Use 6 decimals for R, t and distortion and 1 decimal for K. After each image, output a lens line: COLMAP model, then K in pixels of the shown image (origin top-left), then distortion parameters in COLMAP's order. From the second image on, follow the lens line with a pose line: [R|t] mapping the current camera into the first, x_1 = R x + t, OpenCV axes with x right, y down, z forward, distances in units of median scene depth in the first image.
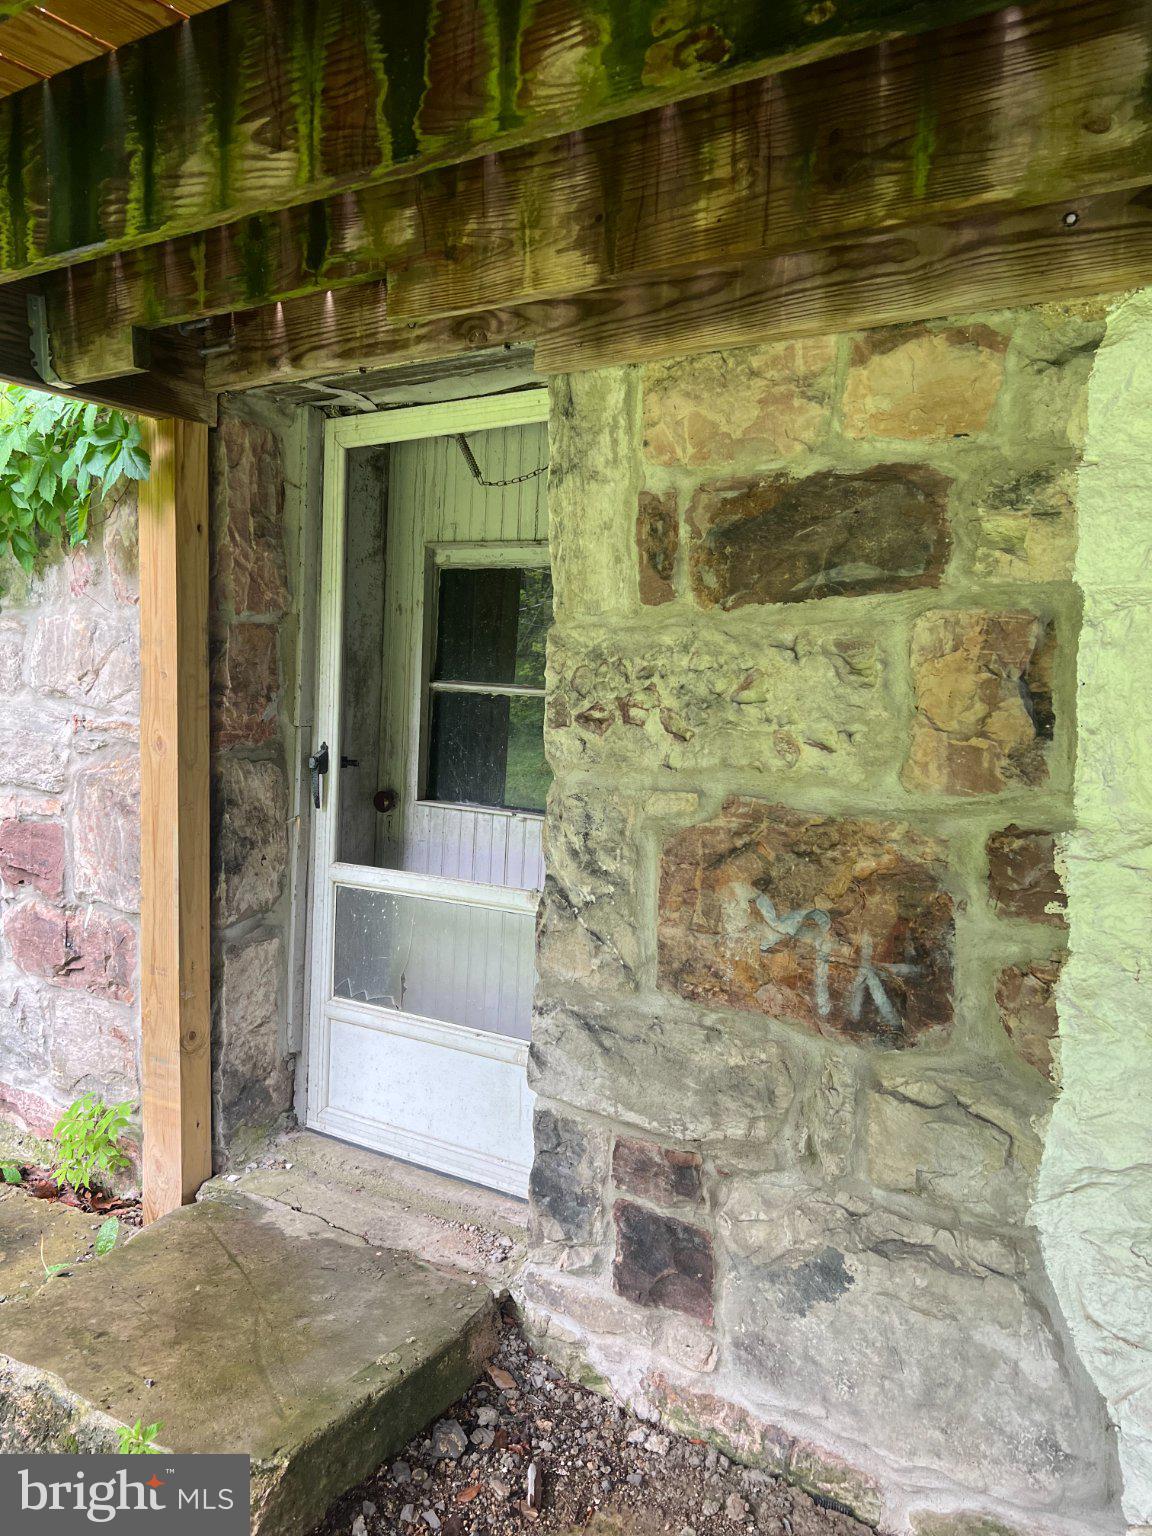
lens RADIAL K [[1144.8, 0, 576.0], [0, 1144.8, 768.0], [0, 0, 1]] dist [0.061217, -0.064592]
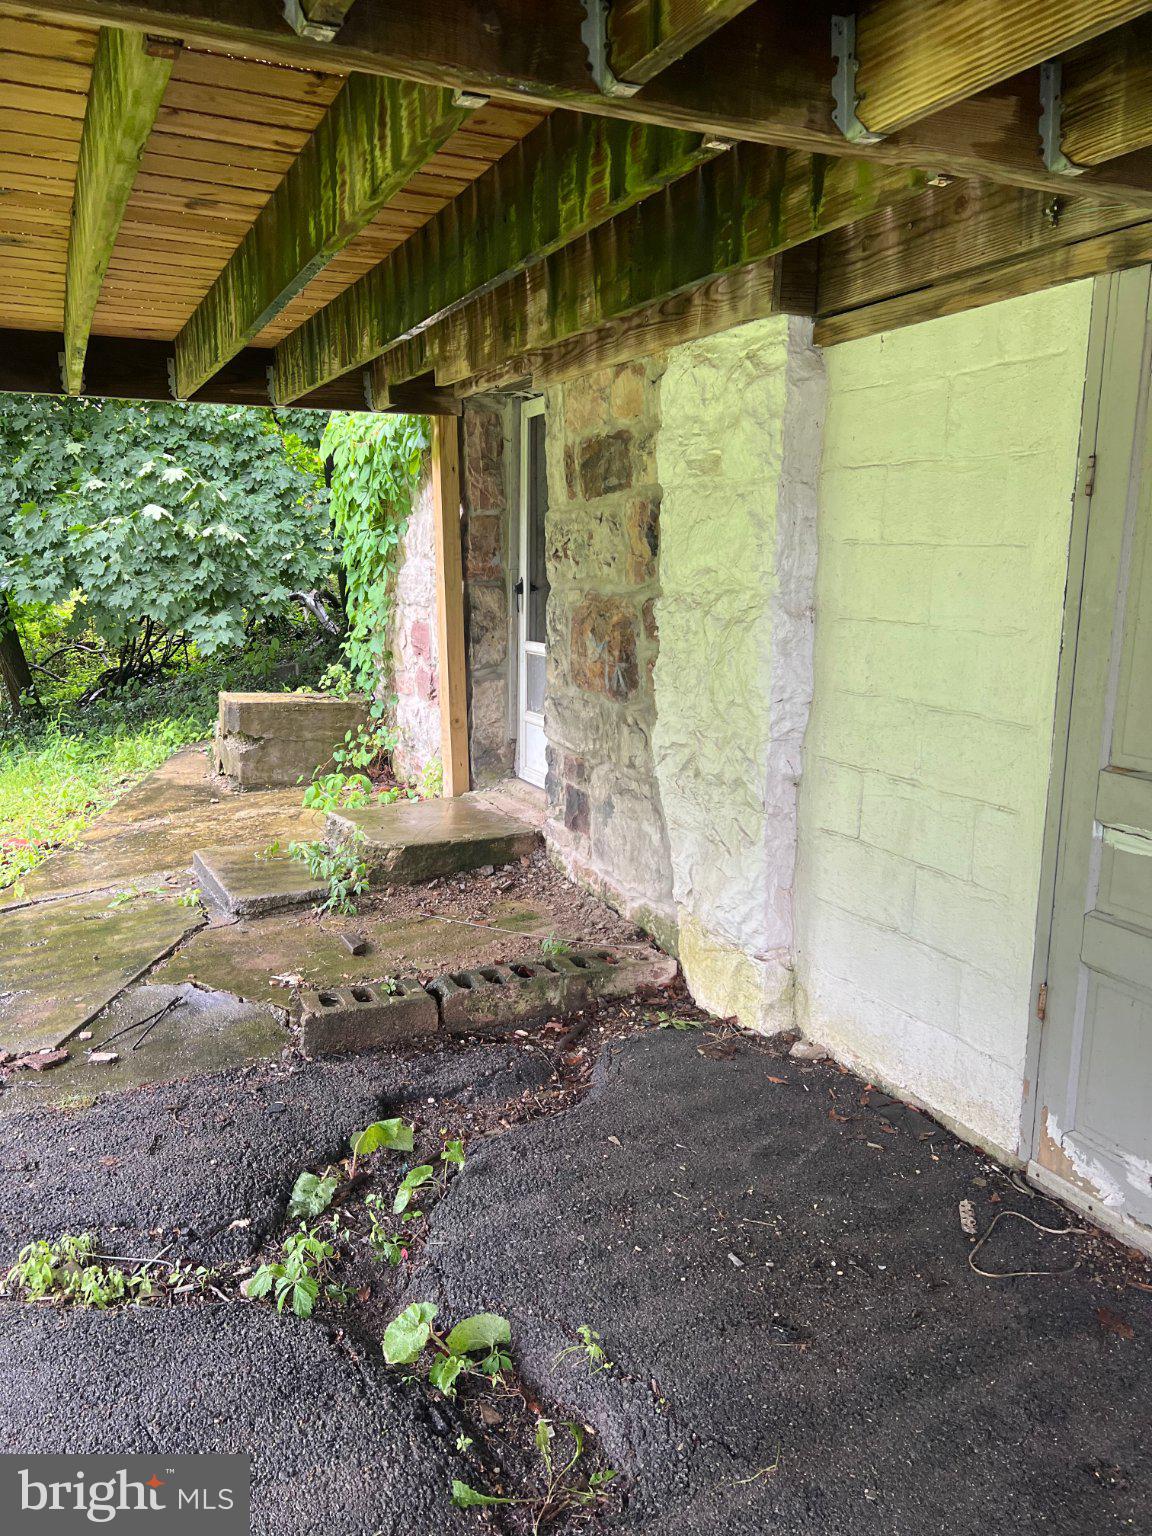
lens RADIAL K [[1141.1, 0, 584.1], [0, 1141.1, 768.5], [0, 0, 1]] dist [0.156019, -0.328509]
pose [[0.850305, 0.066794, -0.522034, 1.113994], [-0.011679, 0.994064, 0.108167, 0.108693], [0.526160, -0.085878, 0.846038, -0.742367]]
